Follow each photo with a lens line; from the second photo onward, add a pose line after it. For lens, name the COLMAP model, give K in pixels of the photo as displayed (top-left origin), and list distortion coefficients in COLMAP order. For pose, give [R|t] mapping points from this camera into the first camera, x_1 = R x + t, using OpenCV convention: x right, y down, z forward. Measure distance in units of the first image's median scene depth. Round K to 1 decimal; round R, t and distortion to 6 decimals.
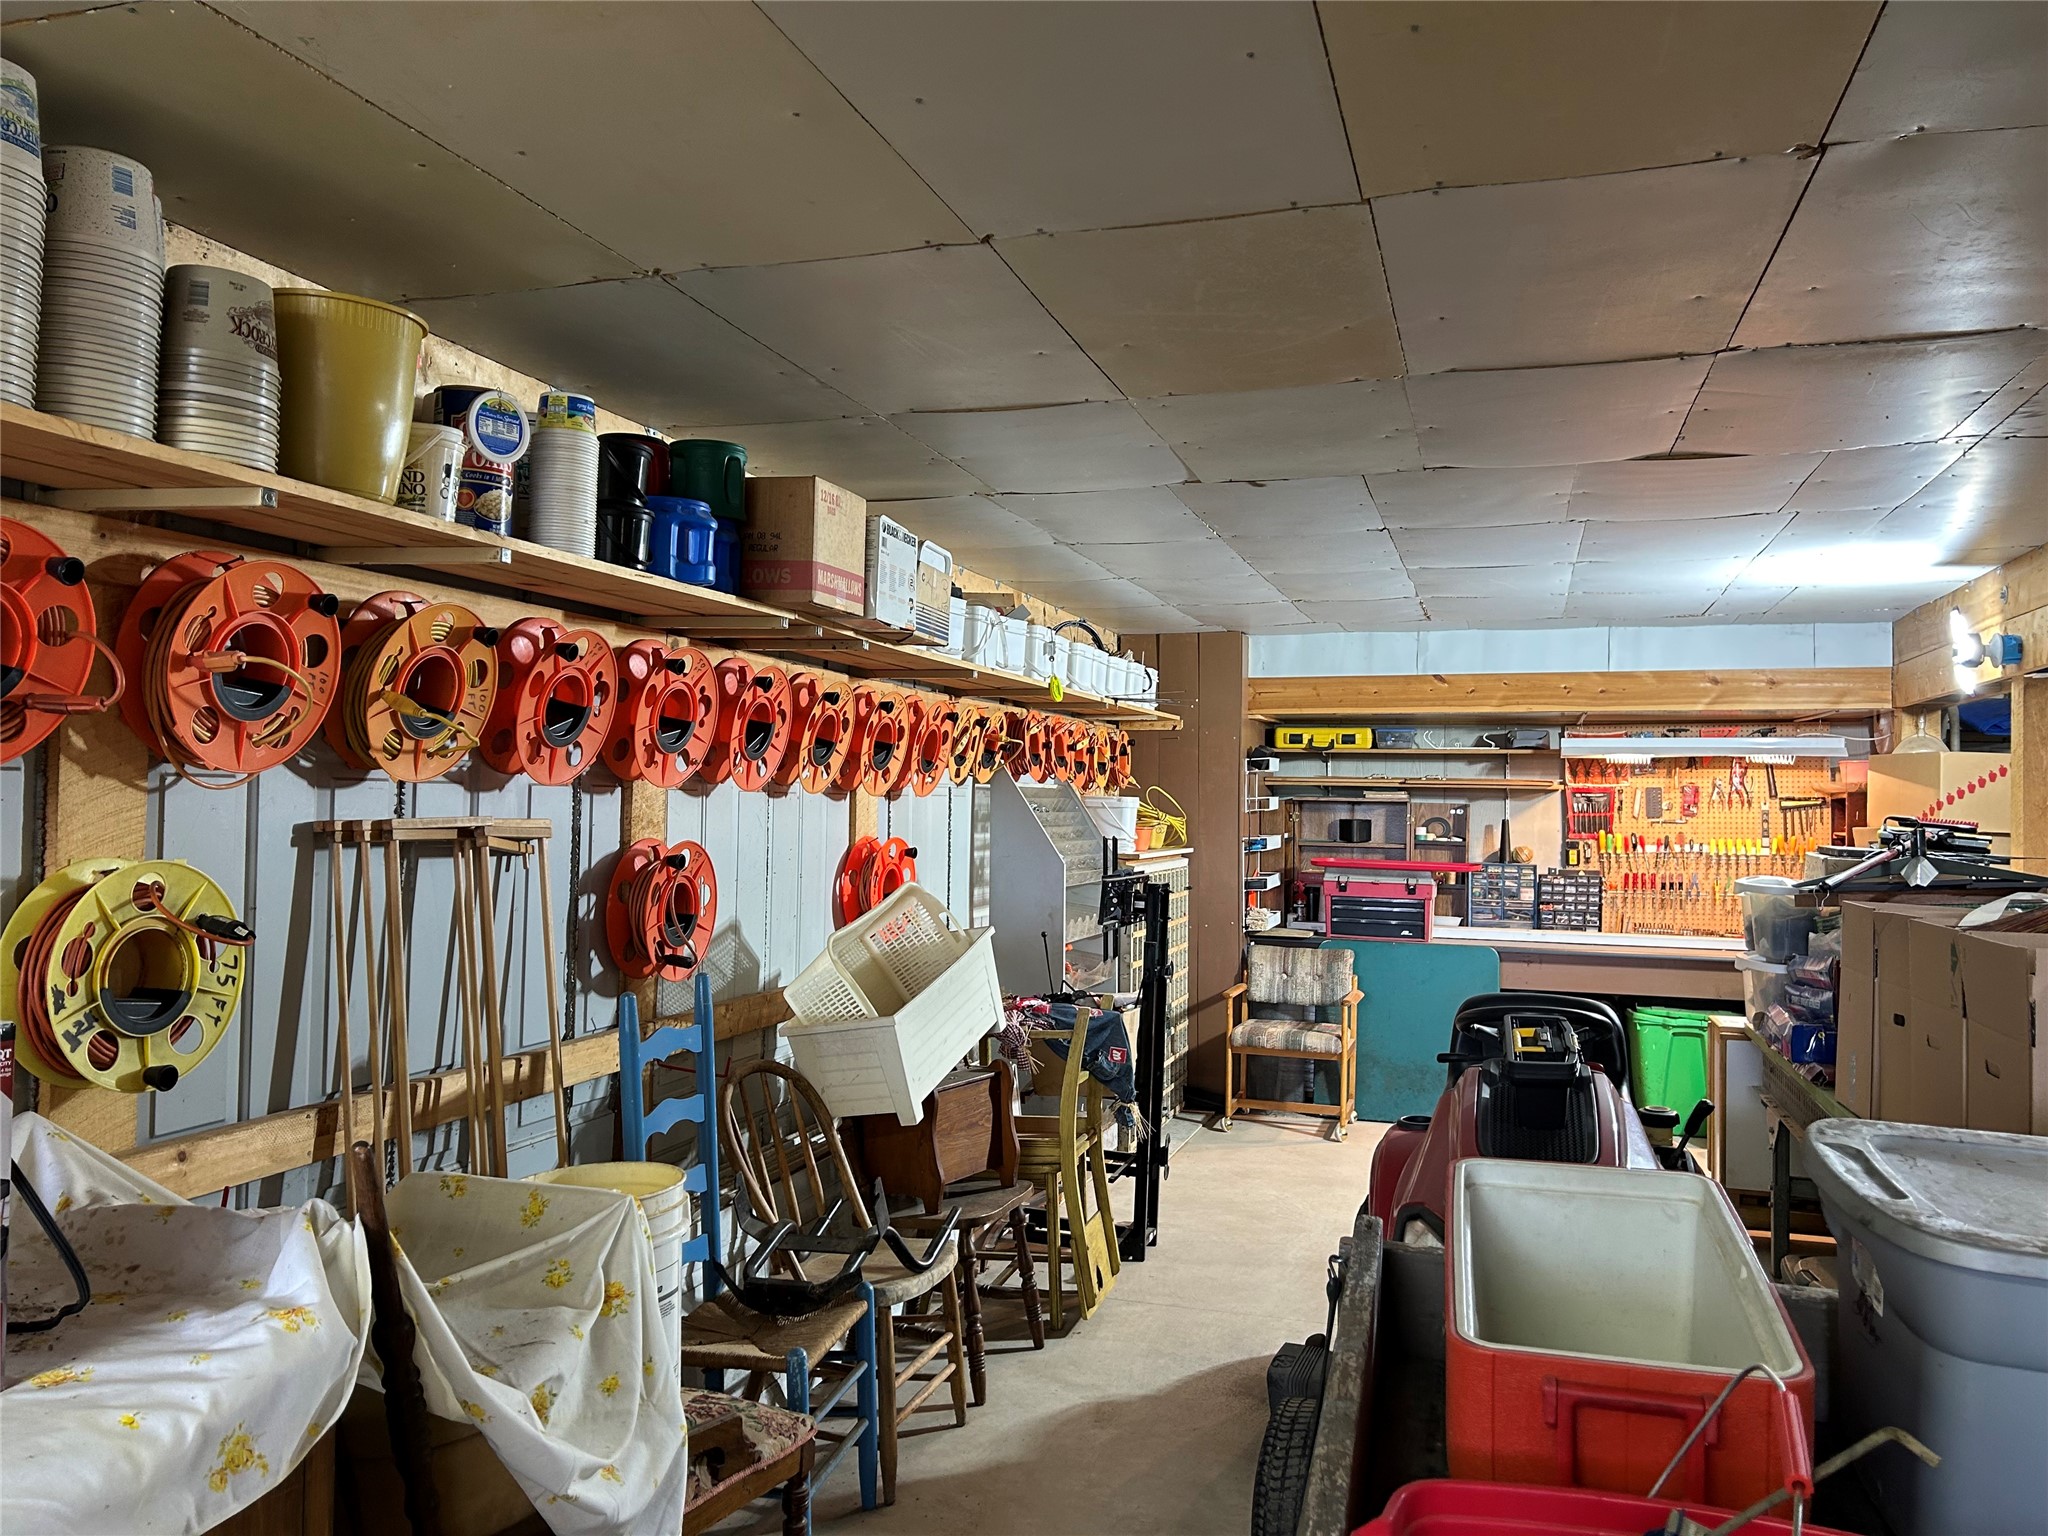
lens RADIAL K [[1545.1, 0, 1036.7], [0, 1545.1, 770.8], [0, 0, 1]] dist [0.046888, -0.050446]
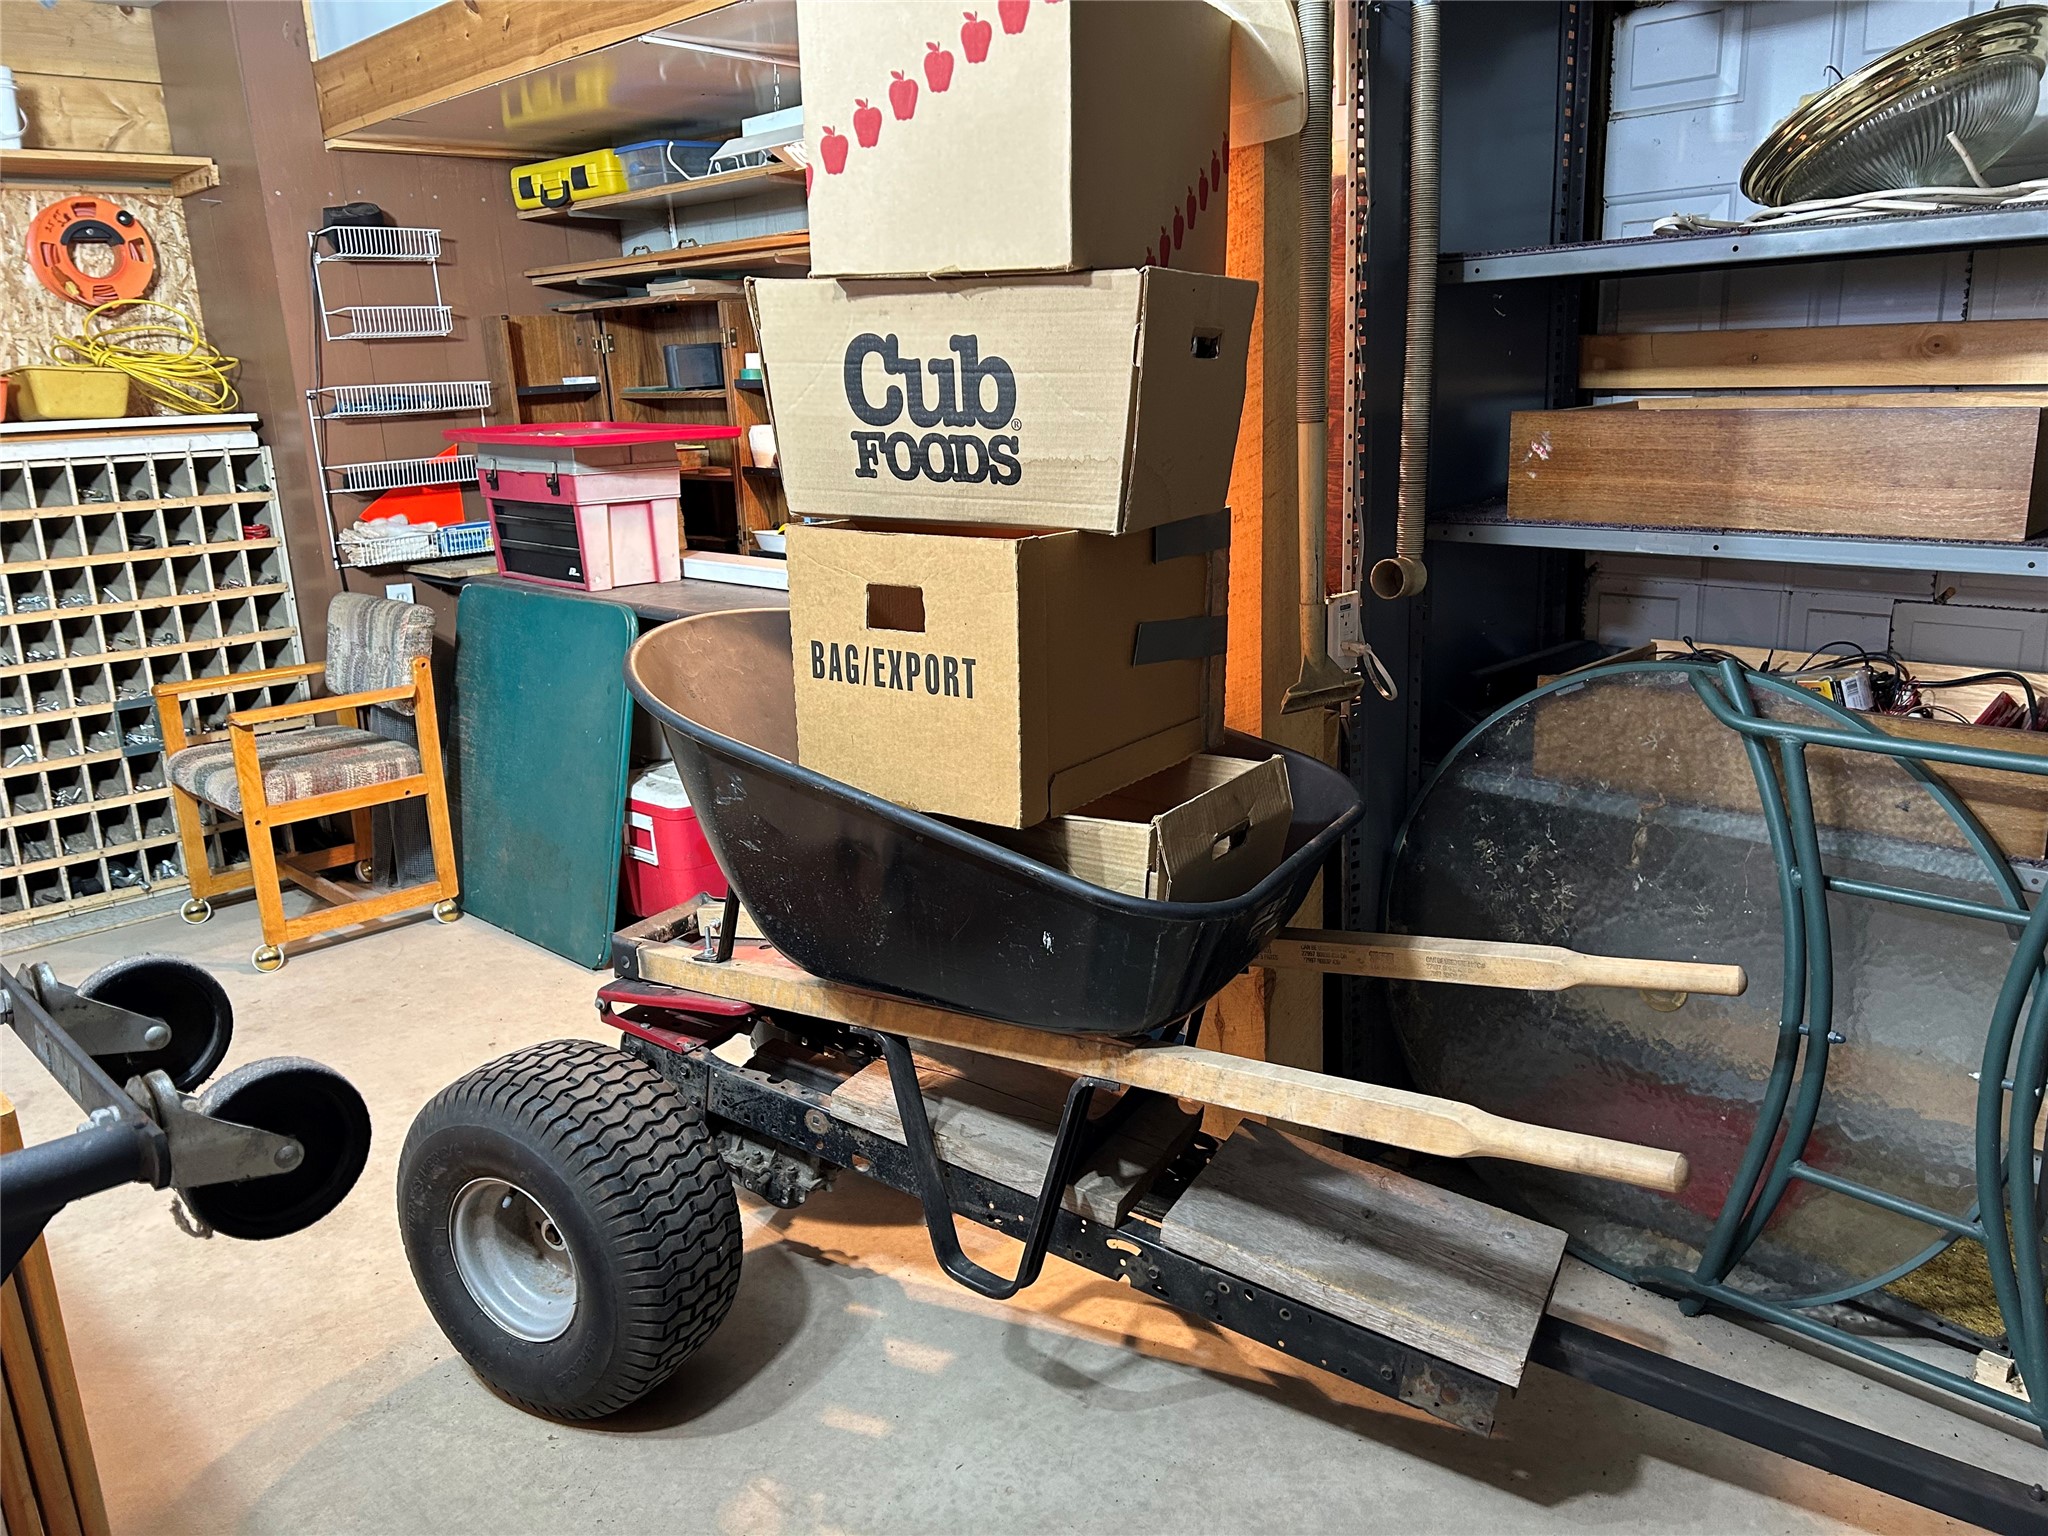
lens RADIAL K [[1545.1, 0, 1036.7], [0, 1545.1, 770.8], [0, 0, 1]] dist [0.046888, -0.050446]
pose [[0.880941, 0.074559, -0.467316, 0.593957], [0.057369, 0.963401, 0.261854, 0.041905], [0.469736, -0.257487, 0.844422, 0.603442]]
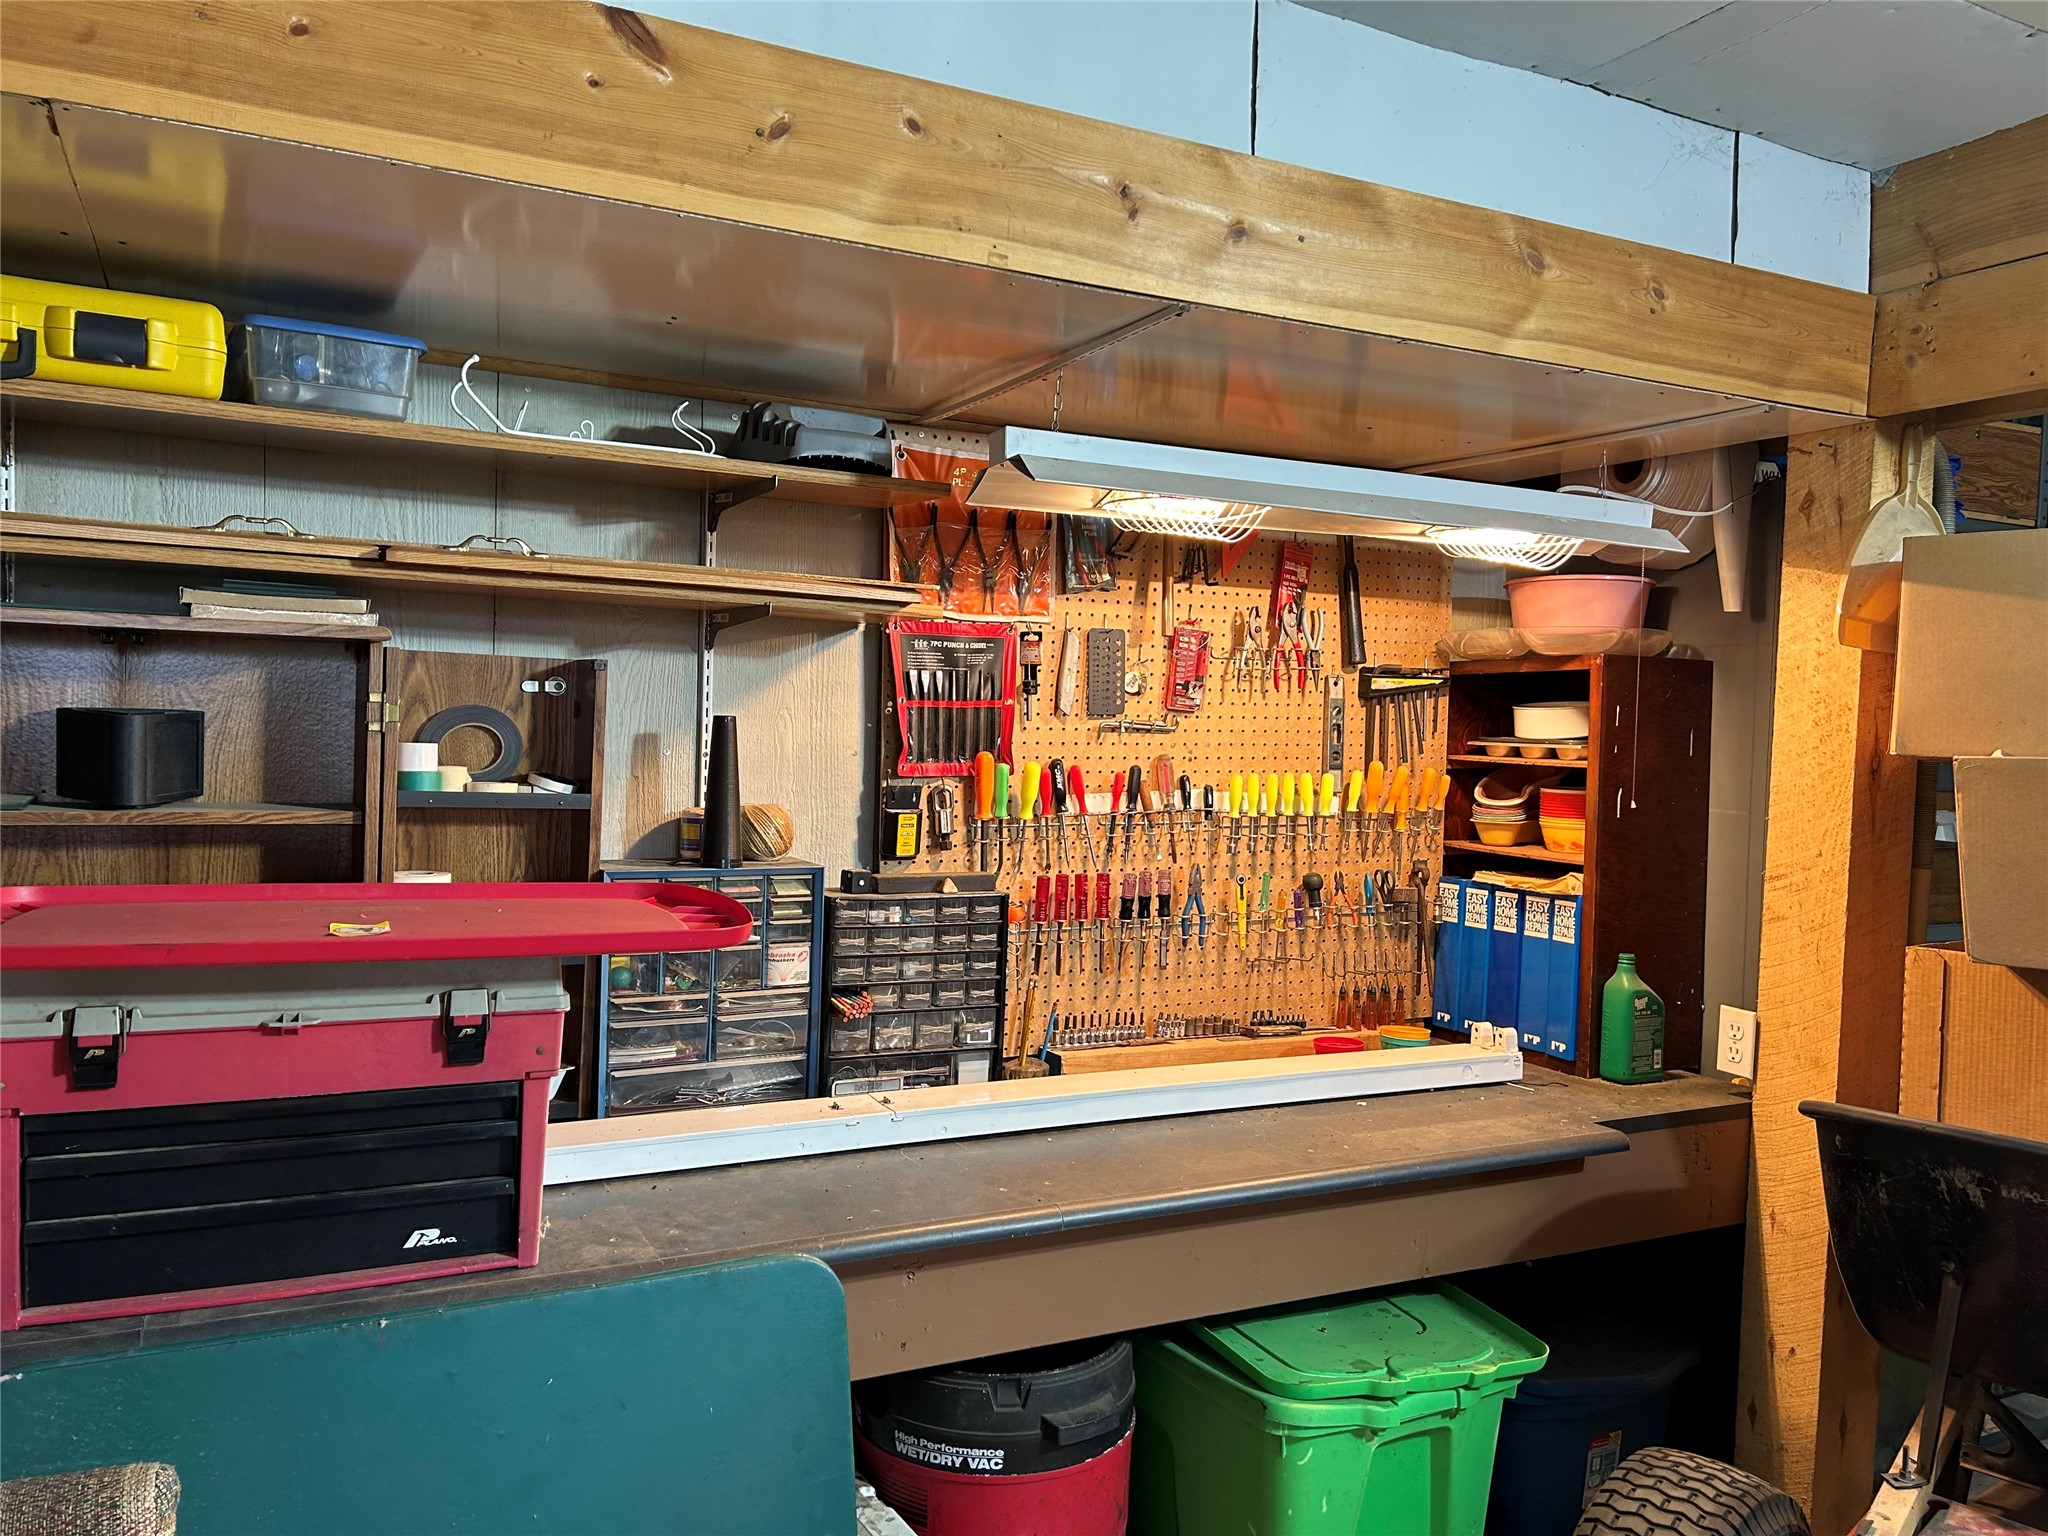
lens RADIAL K [[1545.1, 0, 1036.7], [0, 1545.1, 770.8], [0, 0, 1]] dist [0.046888, -0.050446]
pose [[0.718939, -0.014716, 0.694917, 0.144117], [-0.033548, 0.997876, 0.055839, 0.023788], [-0.694263, -0.063458, 0.716919, 0.761872]]
